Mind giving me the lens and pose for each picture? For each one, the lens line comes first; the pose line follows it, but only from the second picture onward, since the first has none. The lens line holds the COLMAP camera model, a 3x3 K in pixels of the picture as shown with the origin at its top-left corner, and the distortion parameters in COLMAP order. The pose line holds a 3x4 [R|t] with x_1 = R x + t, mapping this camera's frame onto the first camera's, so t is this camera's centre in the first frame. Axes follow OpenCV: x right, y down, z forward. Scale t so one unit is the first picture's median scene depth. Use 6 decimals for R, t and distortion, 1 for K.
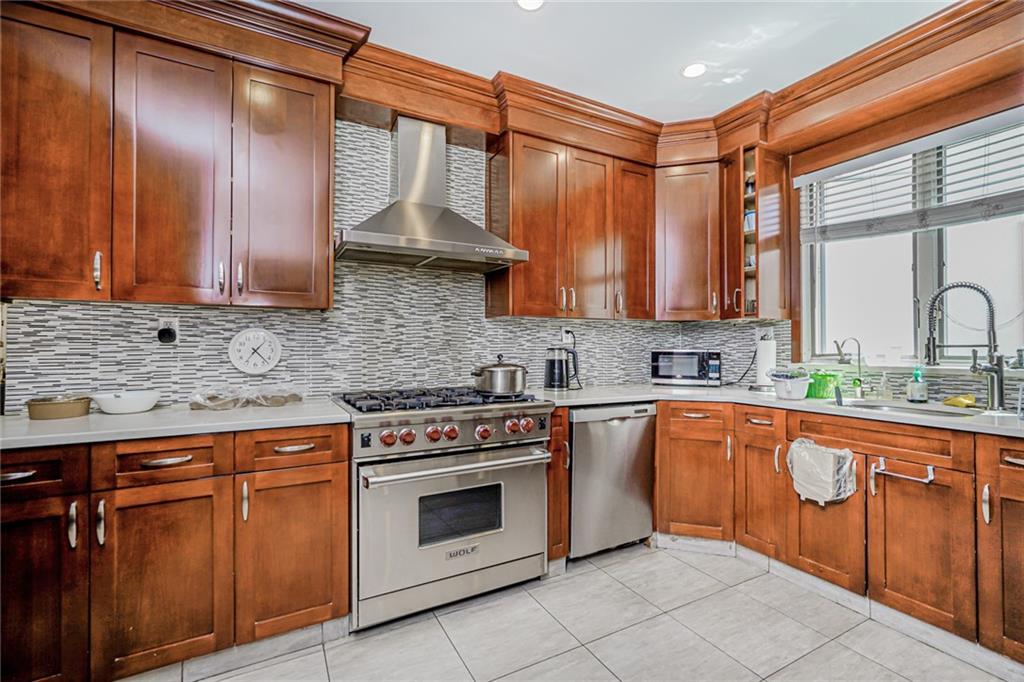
lens RADIAL K [[450.4, 0, 513.0], [0, 450.4, 343.2], [0, 0, 1]] dist [-0.005045, 0.001251]
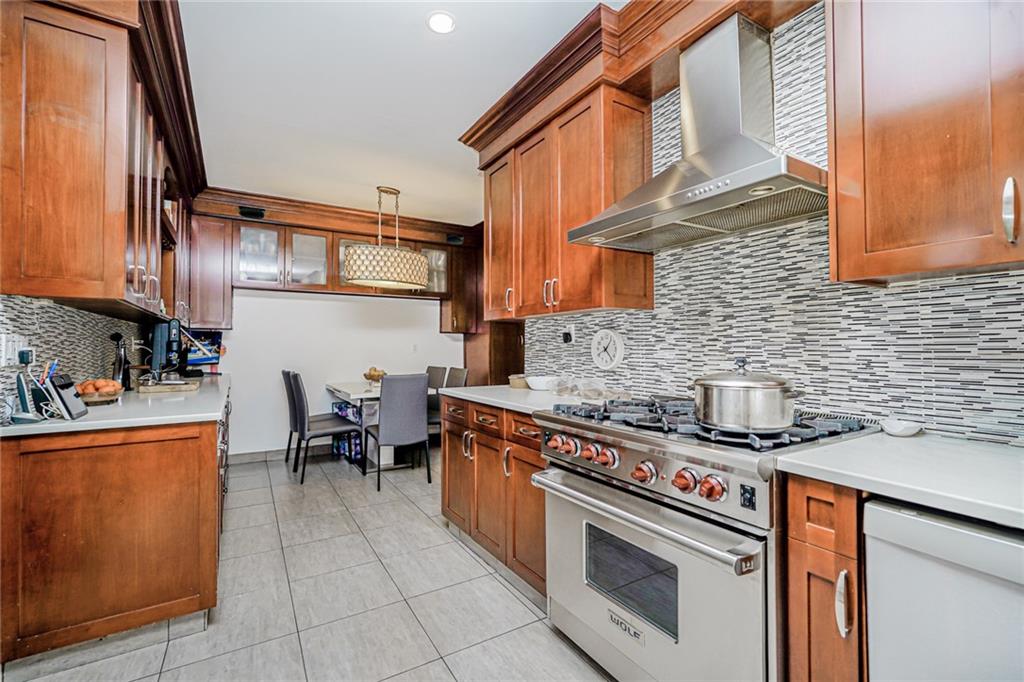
lens RADIAL K [[450.4, 0, 512.0], [0, 450.4, 341.1], [0, 0, 1]] dist [-0.005045, 0.001251]
pose [[0.042243, -0.011859, -0.999037, 0.477051], [0.011715, 0.999867, -0.011373, 0.005725], [0.999039, -0.011223, 0.042376, 0.614028]]
